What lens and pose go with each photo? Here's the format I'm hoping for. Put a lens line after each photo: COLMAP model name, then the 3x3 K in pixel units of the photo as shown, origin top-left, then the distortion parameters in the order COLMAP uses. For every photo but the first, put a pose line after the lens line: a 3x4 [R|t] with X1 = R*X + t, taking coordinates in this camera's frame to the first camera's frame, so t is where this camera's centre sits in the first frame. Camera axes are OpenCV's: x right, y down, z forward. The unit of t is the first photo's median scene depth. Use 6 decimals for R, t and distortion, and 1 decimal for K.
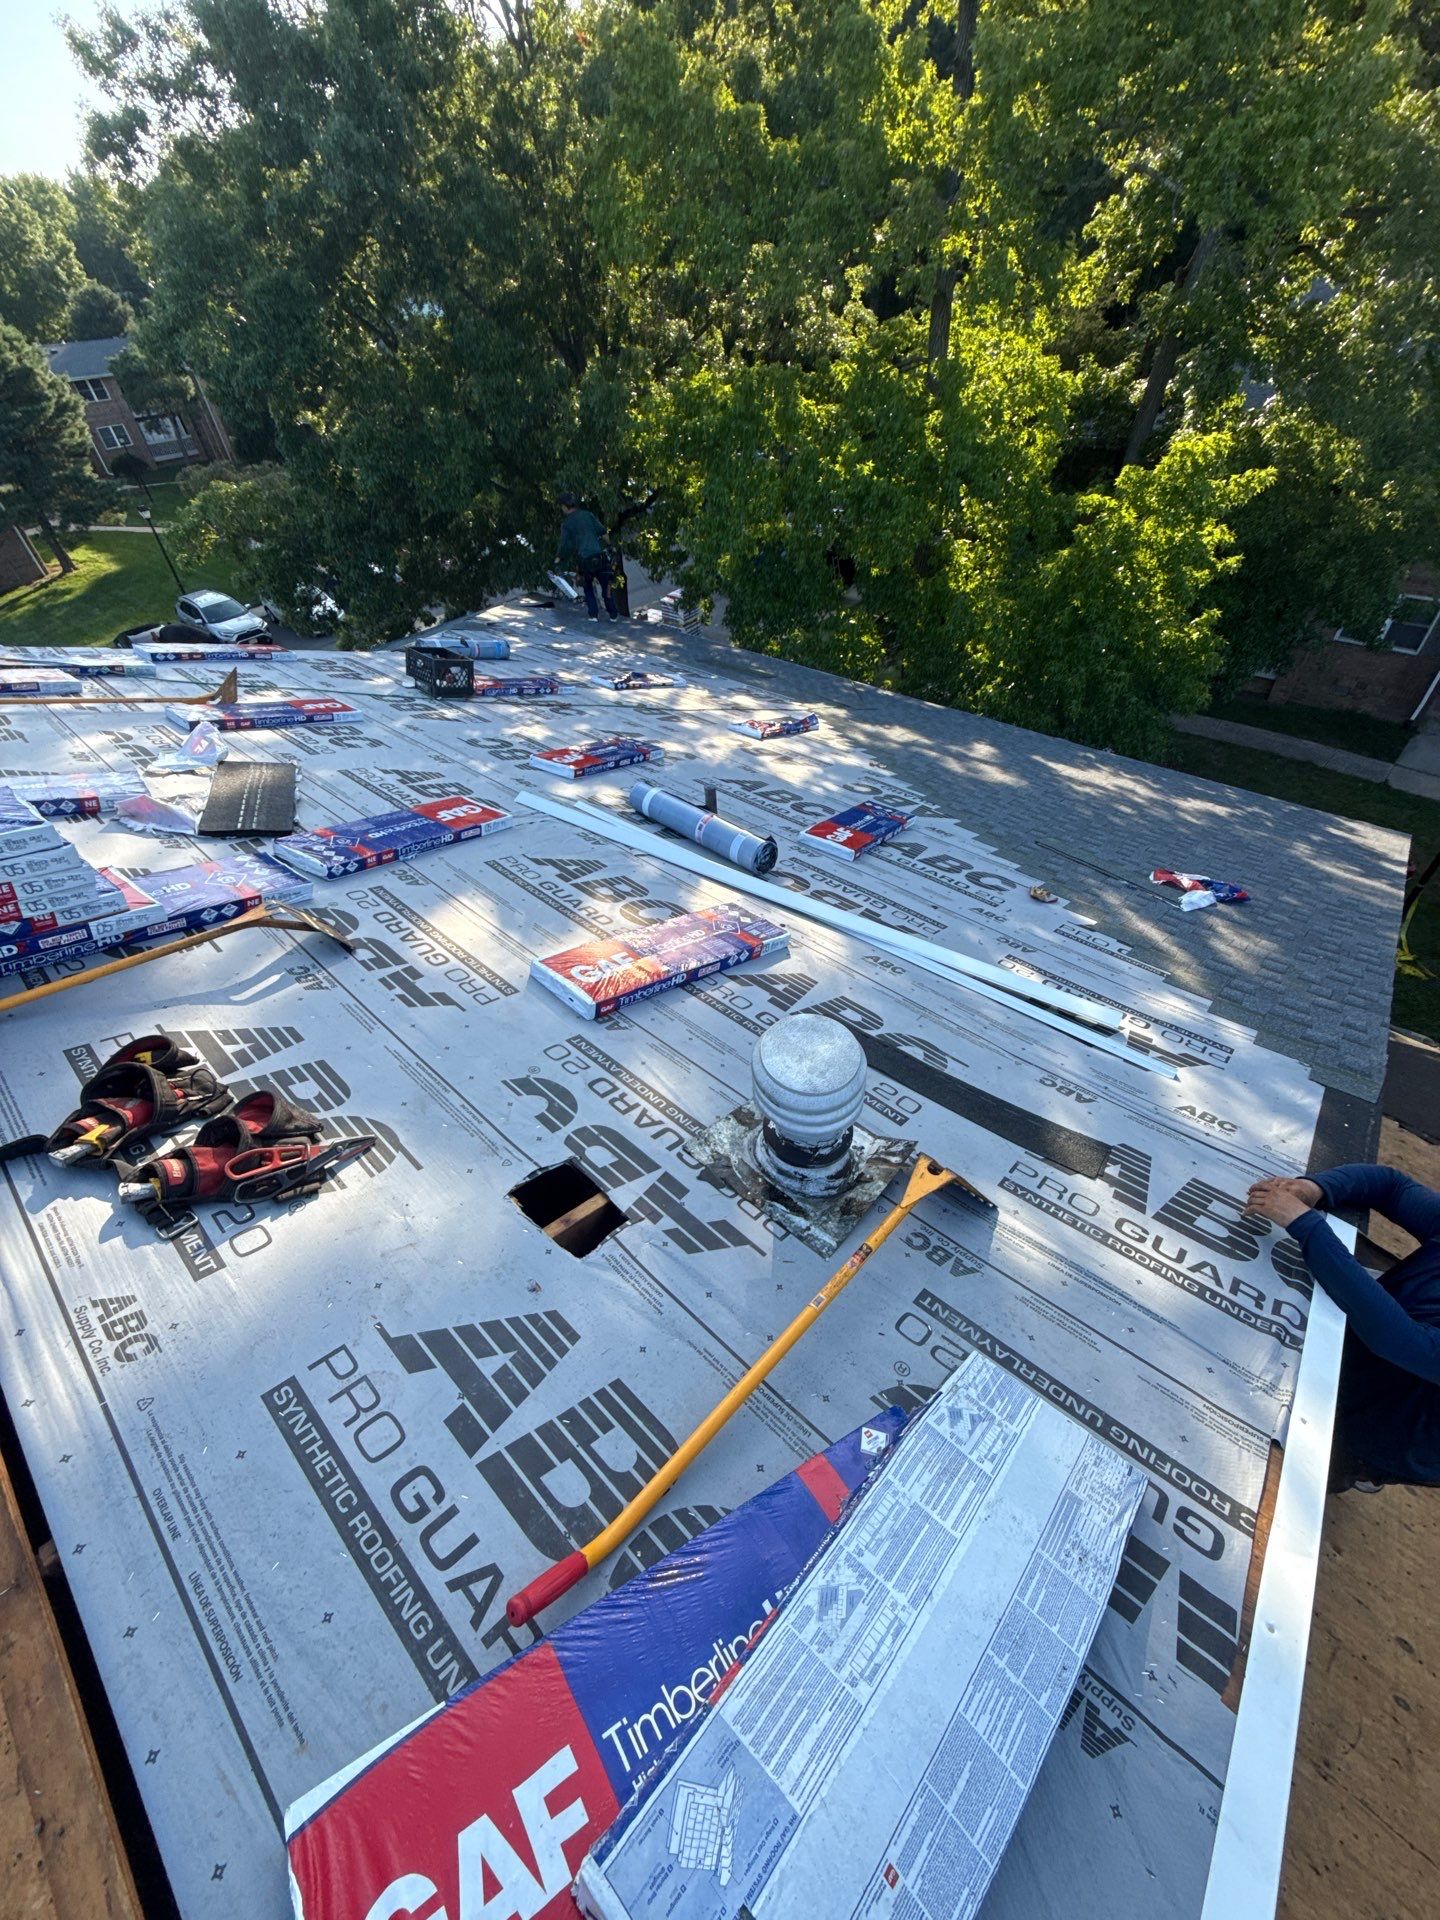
lens RADIAL K [[763.7, 0, 719.6], [0, 763.7, 960.5], [0, 0, 1]] dist [-0.003261, 0.000224]
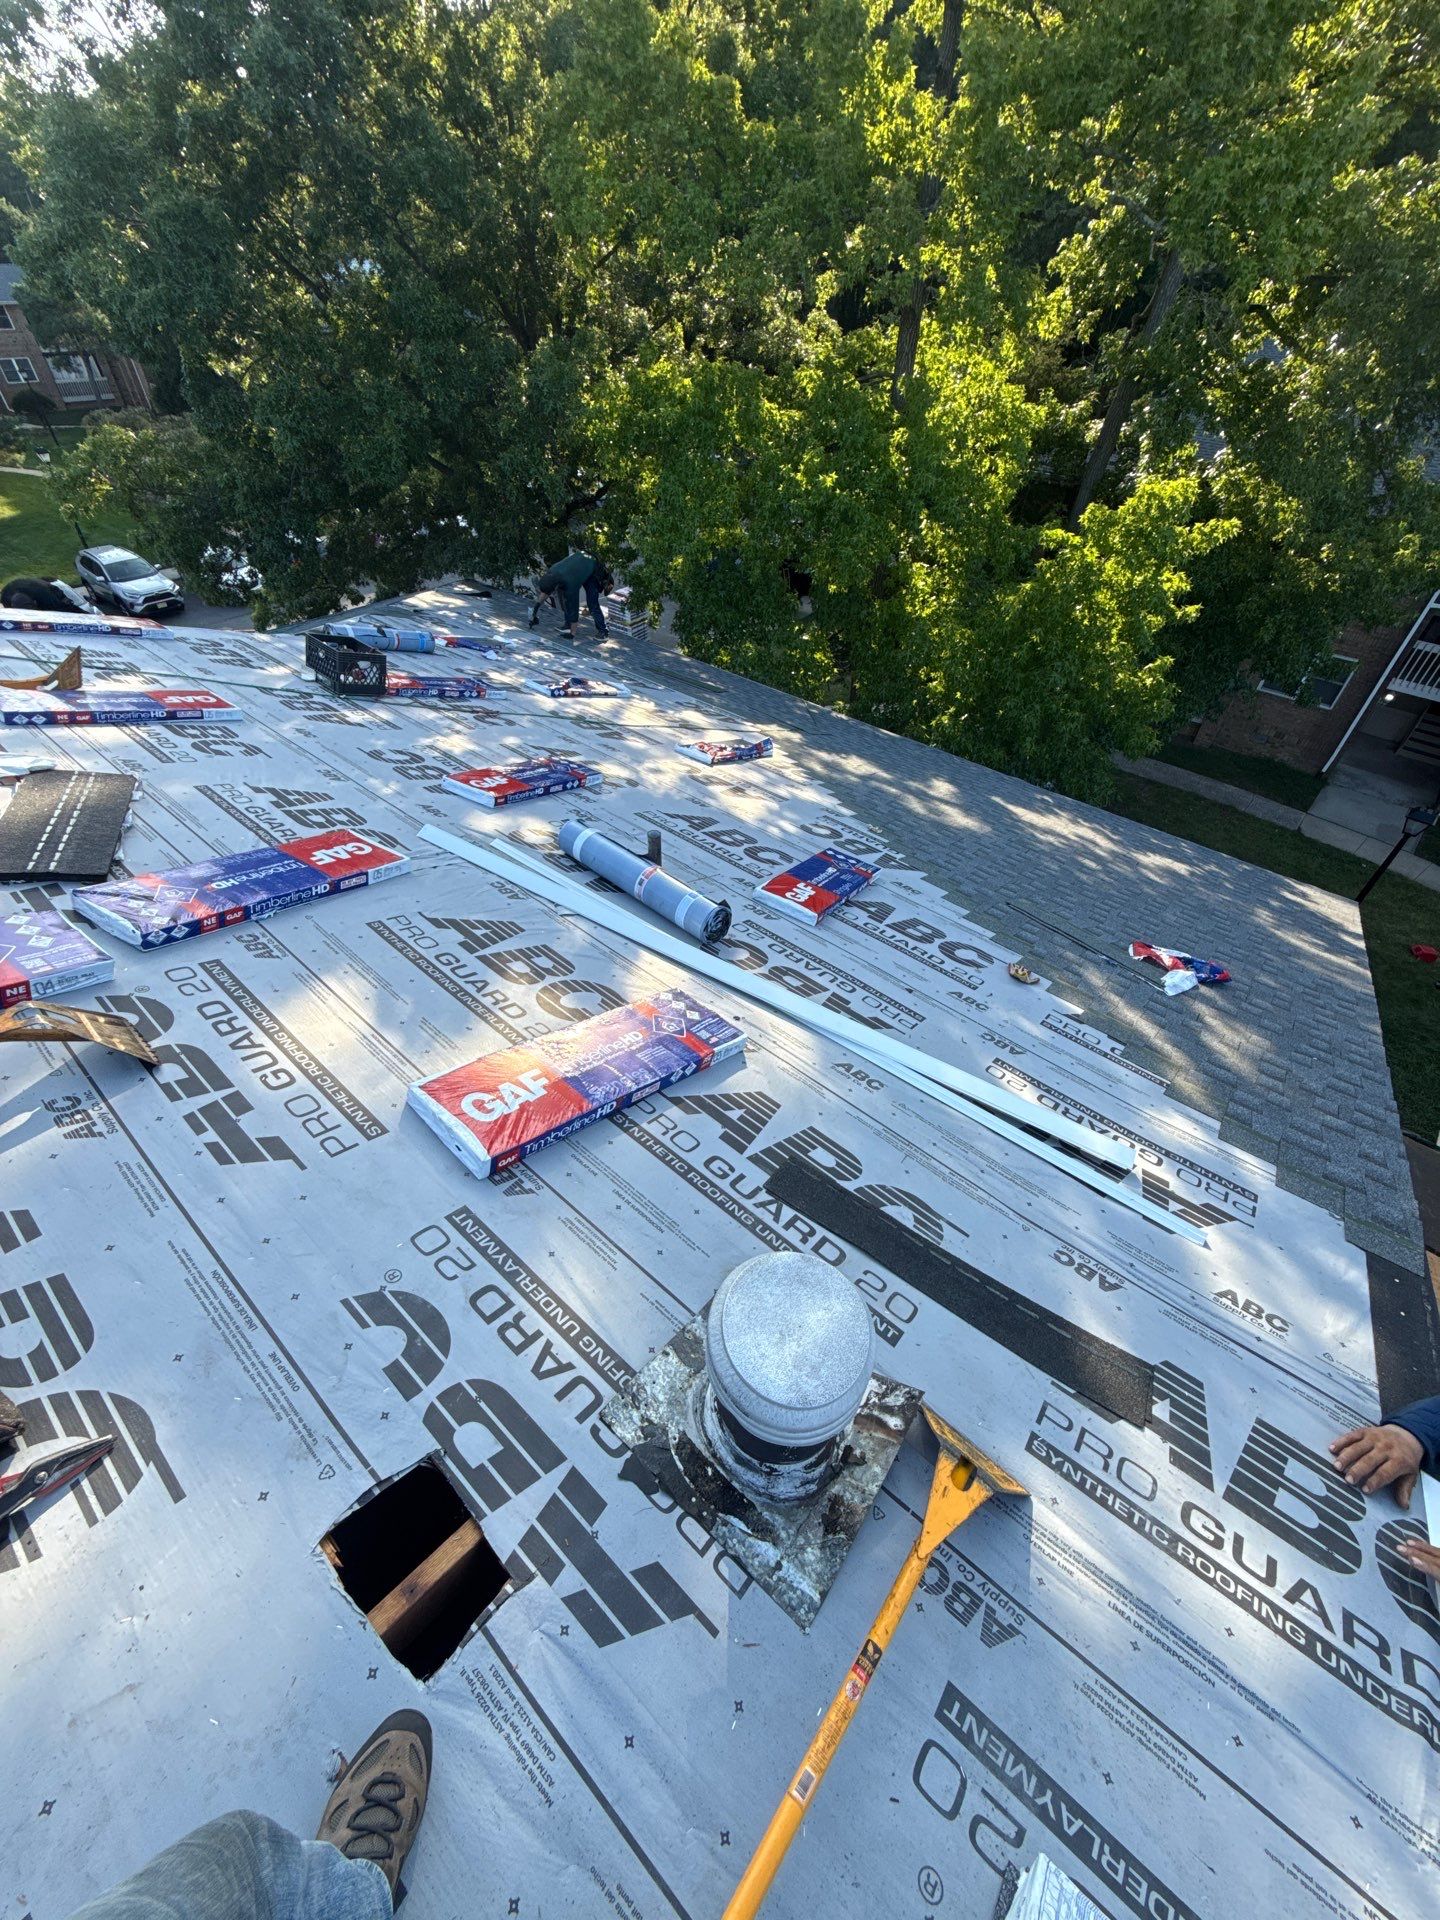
lens RADIAL K [[763.7, 0, 721.6], [0, 763.7, 965.4], [0, 0, 1]] dist [-0.003261, 0.000224]
pose [[0.995165, 0.040457, 0.089498, -0.005128], [-0.040639, 0.999174, 0.000209, -0.052989], [-0.089416, -0.003845, 0.995987, 0.092218]]
